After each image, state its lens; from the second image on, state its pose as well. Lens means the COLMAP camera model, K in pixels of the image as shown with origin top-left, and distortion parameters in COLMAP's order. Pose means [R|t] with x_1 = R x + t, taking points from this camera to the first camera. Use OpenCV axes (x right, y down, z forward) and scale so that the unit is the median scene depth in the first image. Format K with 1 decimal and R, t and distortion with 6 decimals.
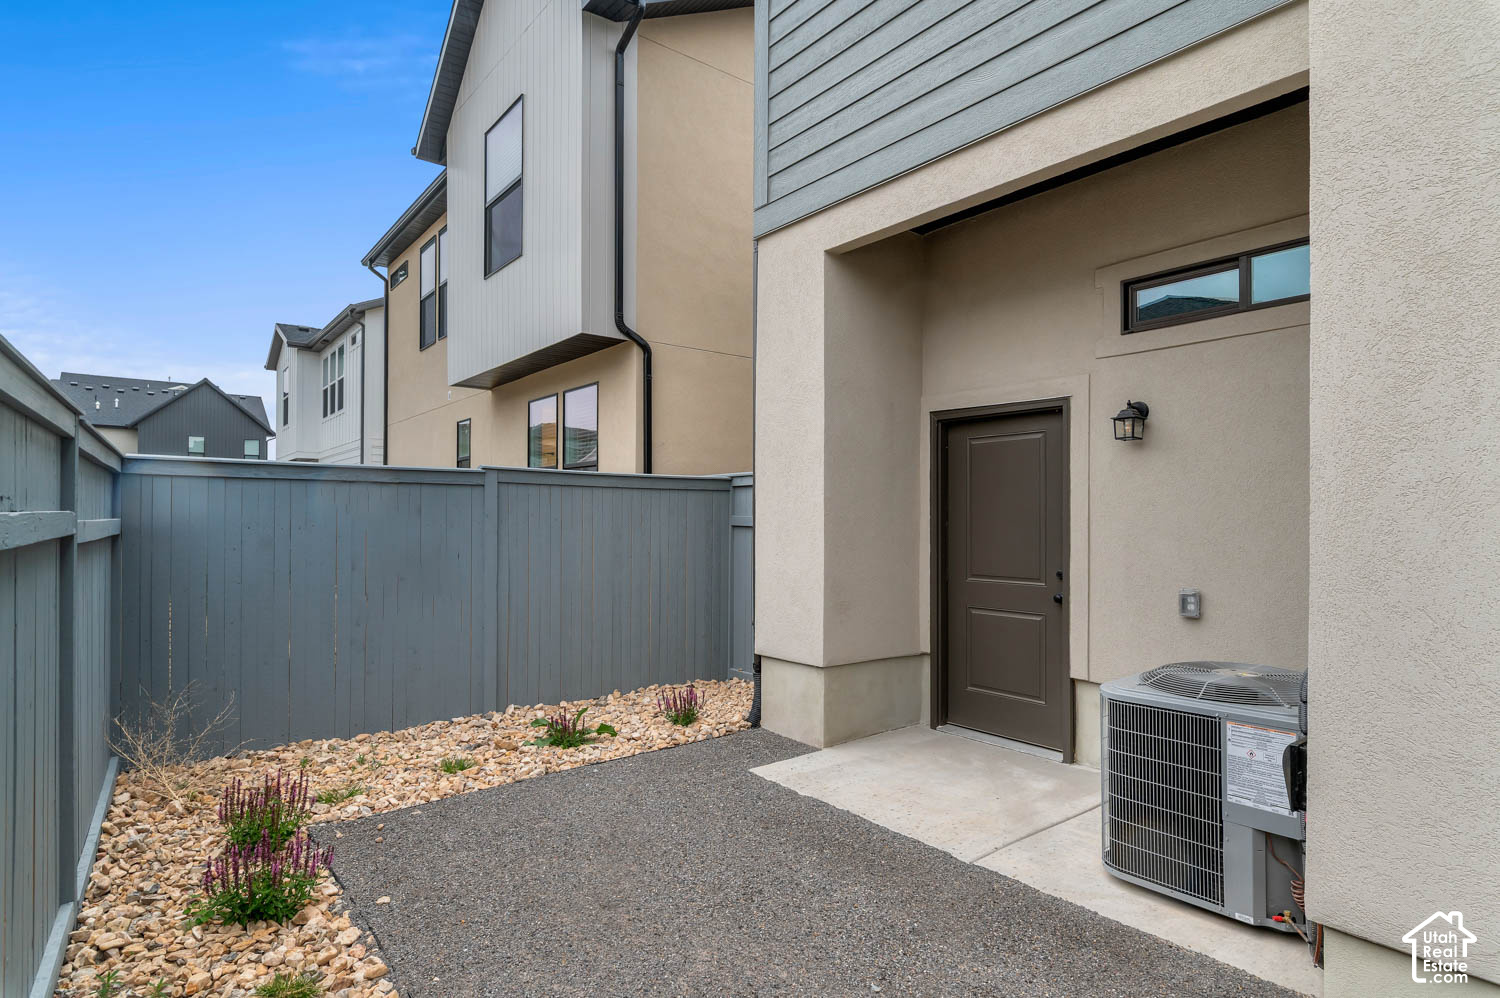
lens RADIAL K [[804.1, 0, 751.1], [0, 804.1, 508.5], [0, 0, 1]] dist [0.004134, 0.000217]
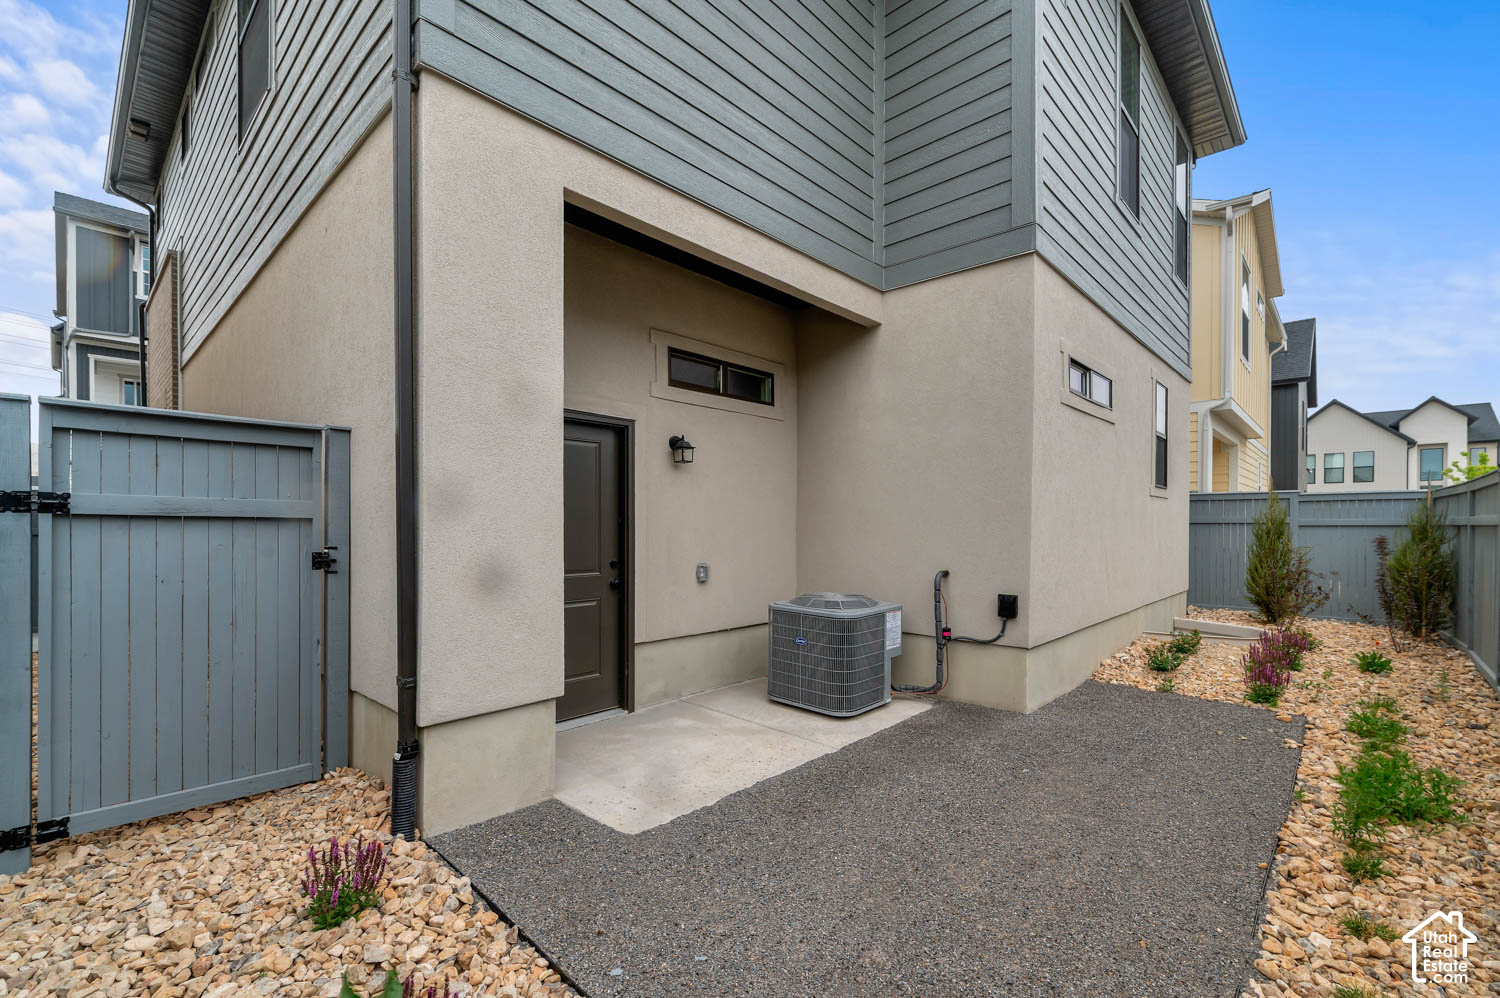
lens RADIAL K [[659.1, 0, 751.9], [0, 659.1, 525.5], [0, 0, 1]] dist [0.003881, -0.000965]
pose [[-0.162540, -0.003465, 0.986696, -0.733045], [-0.015491, 0.999880, 0.000959, 0.024251], [-0.986580, -0.015129, -0.162575, 1.113899]]
